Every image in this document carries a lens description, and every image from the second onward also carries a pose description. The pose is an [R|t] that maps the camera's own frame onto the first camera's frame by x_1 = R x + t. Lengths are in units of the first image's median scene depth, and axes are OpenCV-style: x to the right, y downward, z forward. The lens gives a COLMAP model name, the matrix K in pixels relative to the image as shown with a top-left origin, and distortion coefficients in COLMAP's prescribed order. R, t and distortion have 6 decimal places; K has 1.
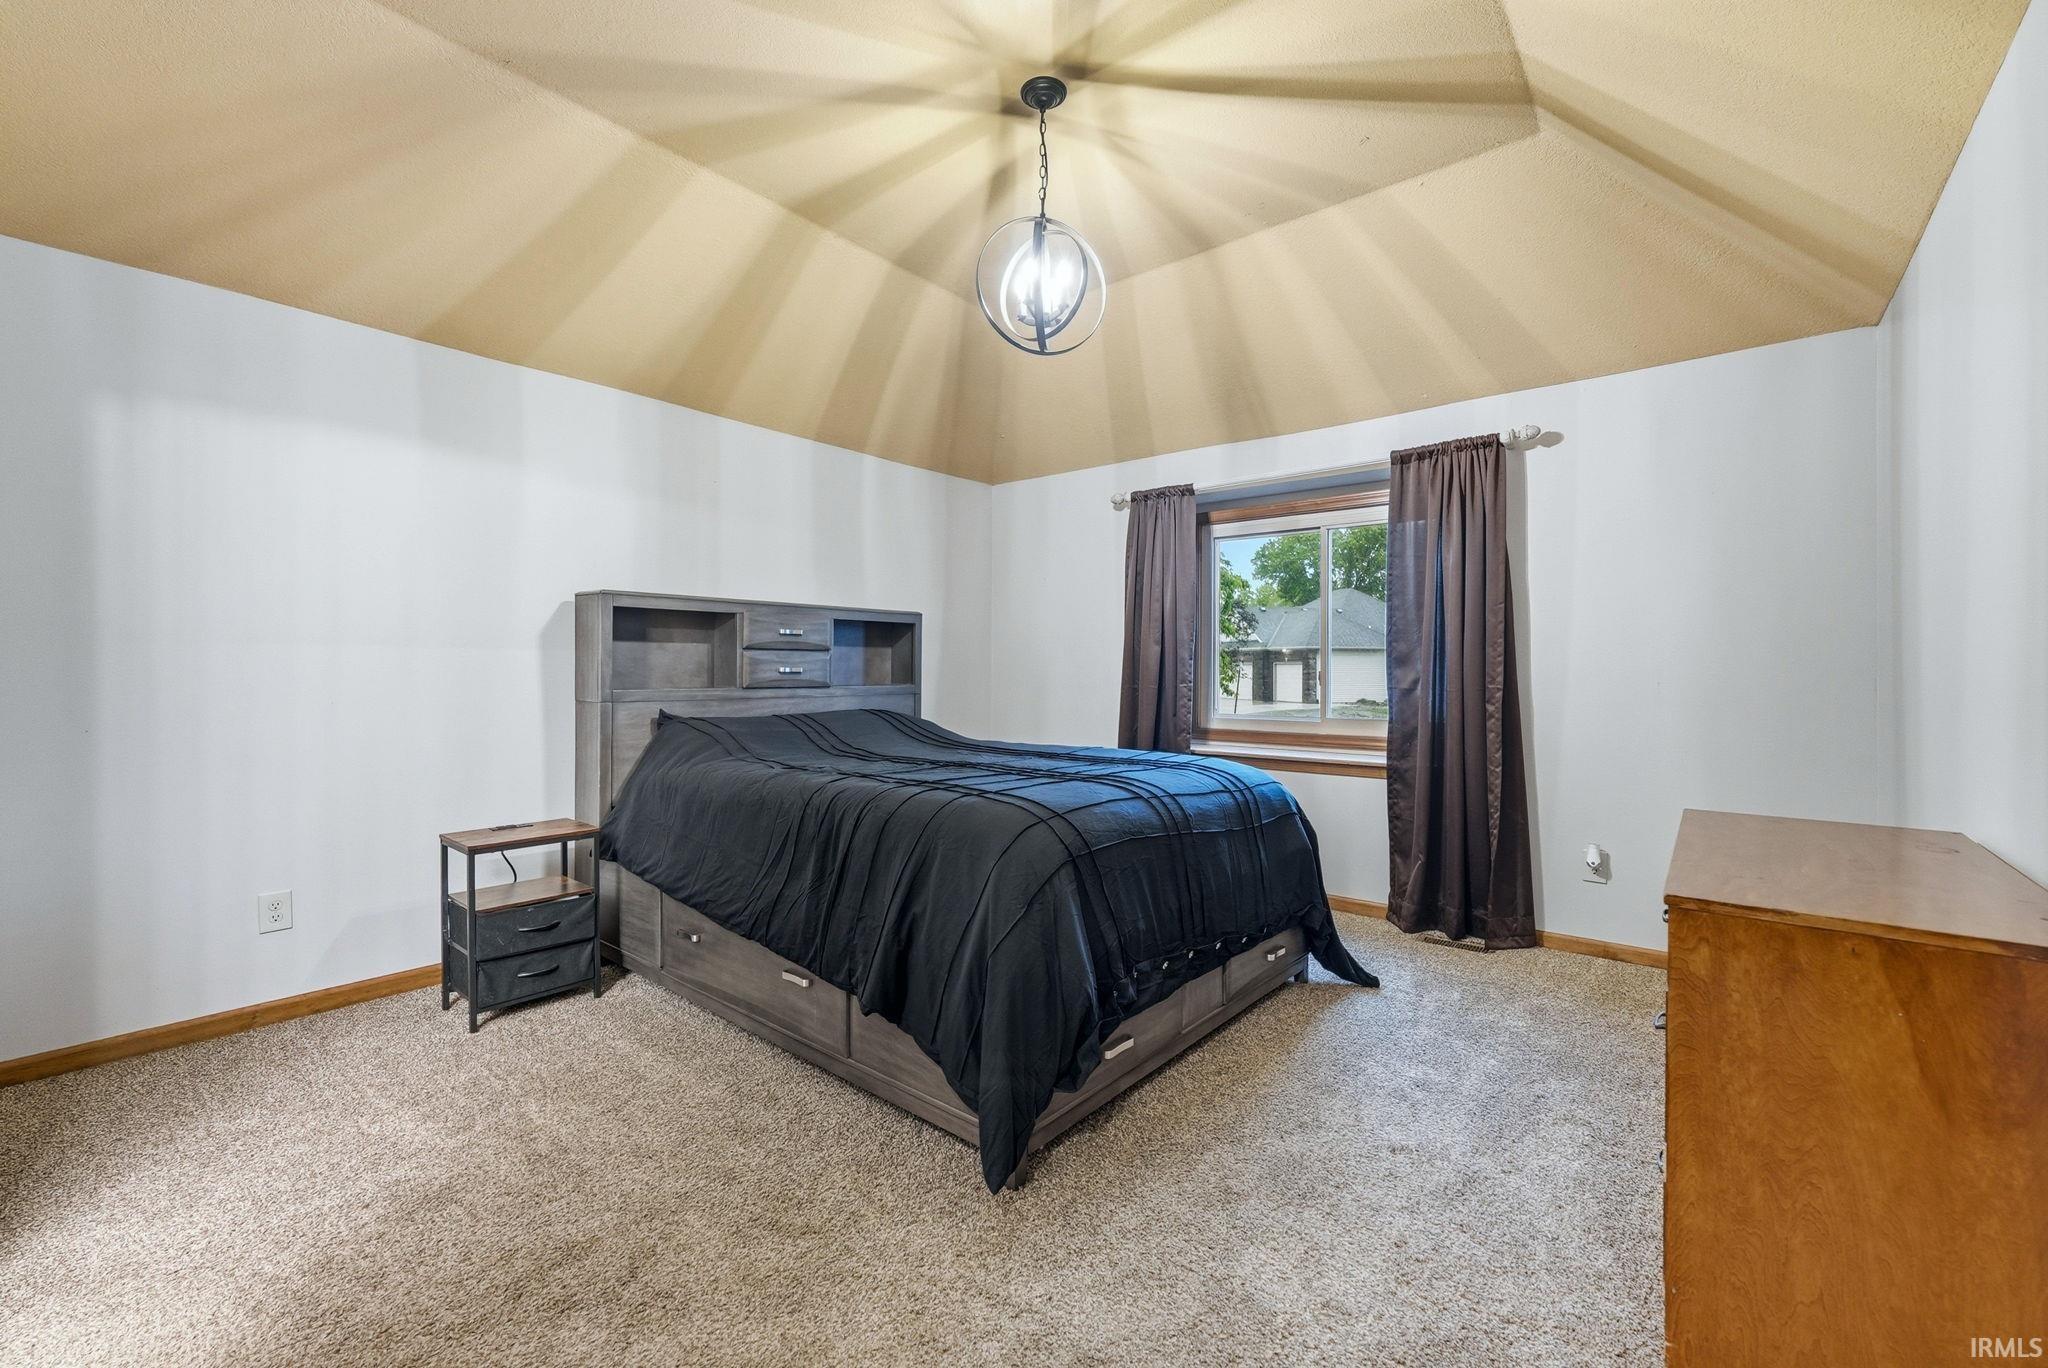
lens RADIAL K [[848.8, 0, 1025.7], [0, 848.8, 681.3], [0, 0, 1]] dist [-0.001962, 0.000039]
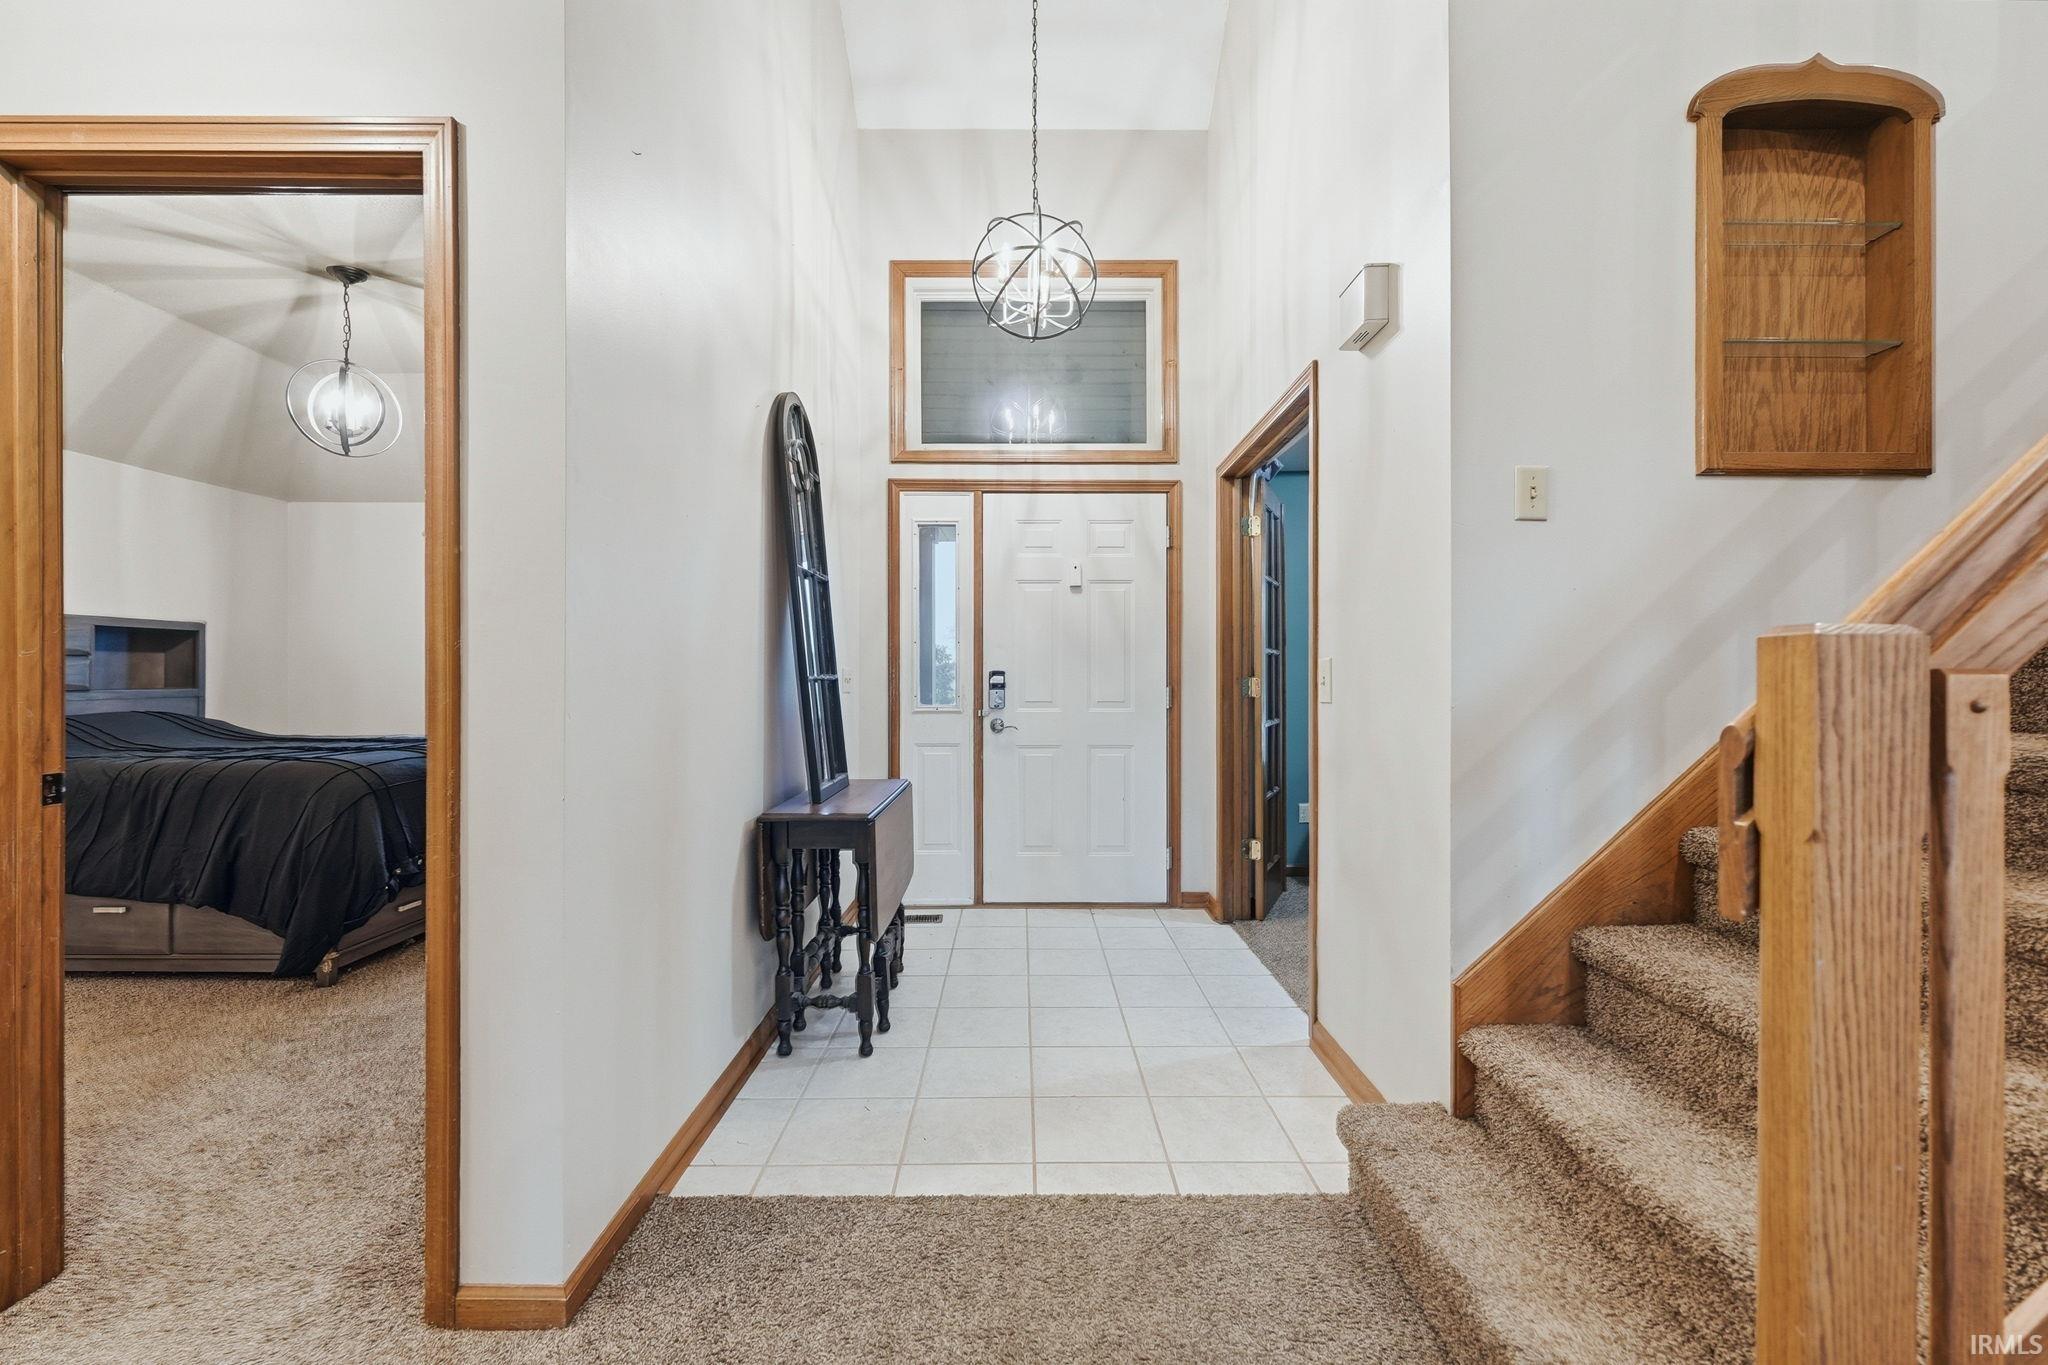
lens RADIAL K [[848.8, 0, 1031.3], [0, 848.8, 682.3], [0, 0, 1]] dist [-0.001962, 0.000039]
pose [[0.765199, -0.005068, 0.643774, -0.019699], [0.006658, 0.999978, -0.000040, 0.006879], [-0.643760, 0.004317, 0.765216, -0.850574]]
